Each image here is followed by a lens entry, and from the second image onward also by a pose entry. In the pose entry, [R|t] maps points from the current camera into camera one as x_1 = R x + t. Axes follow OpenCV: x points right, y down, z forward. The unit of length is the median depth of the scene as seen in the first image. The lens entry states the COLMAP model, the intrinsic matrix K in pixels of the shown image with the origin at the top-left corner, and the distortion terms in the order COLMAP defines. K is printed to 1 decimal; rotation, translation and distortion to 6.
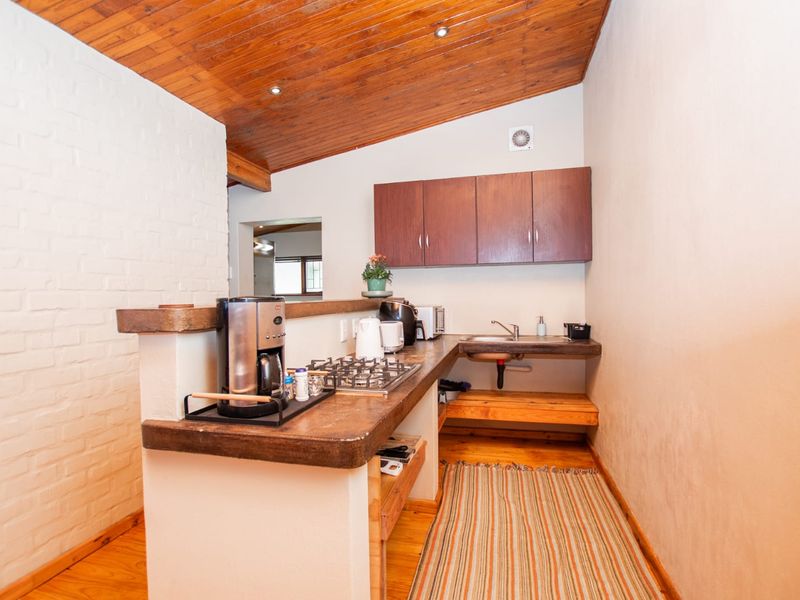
lens RADIAL K [[441.4, 0, 400.6], [0, 441.4, 306.2], [0, 0, 1]] dist [-0.000785, -0.000166]
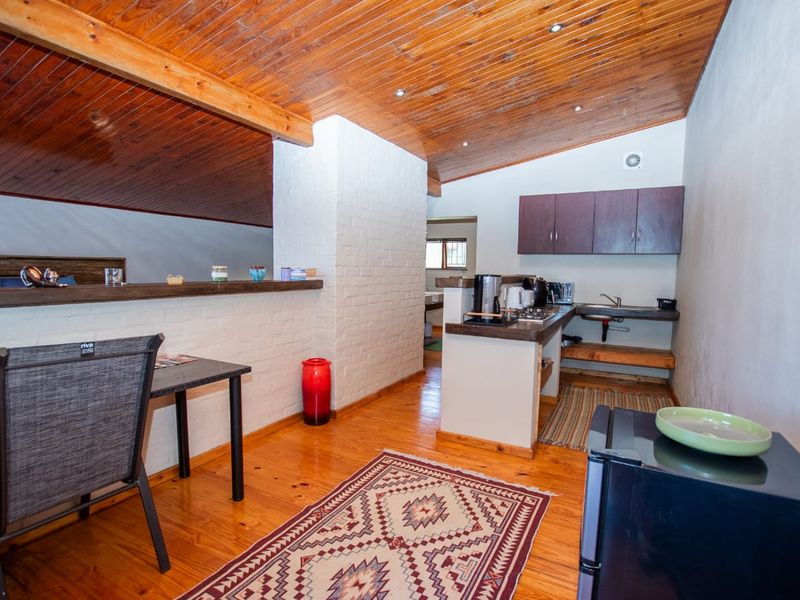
lens RADIAL K [[441.4, 0, 400.6], [0, 441.4, 306.2], [0, 0, 1]] dist [-0.000785, -0.000166]
pose [[0.971870, 0.051645, -0.229787, -0.095972], [-0.037438, 0.997132, 0.065767, 0.004137], [0.232524, -0.055315, 0.971016, -0.558335]]
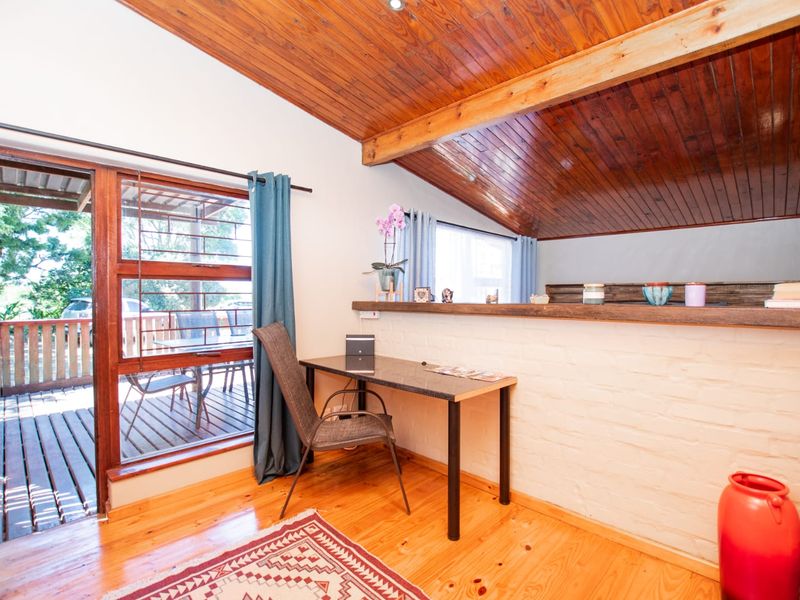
lens RADIAL K [[405.6, 0, 400.0], [0, 405.6, 300.0], [0, 0, 1]] dist [-0.000274, -0.000108]
pose [[-0.513794, 0.032268, -0.857307, 0.057425], [-0.012365, 0.998910, 0.045008, -0.005704], [0.857825, 0.033725, -0.512835, 0.367154]]
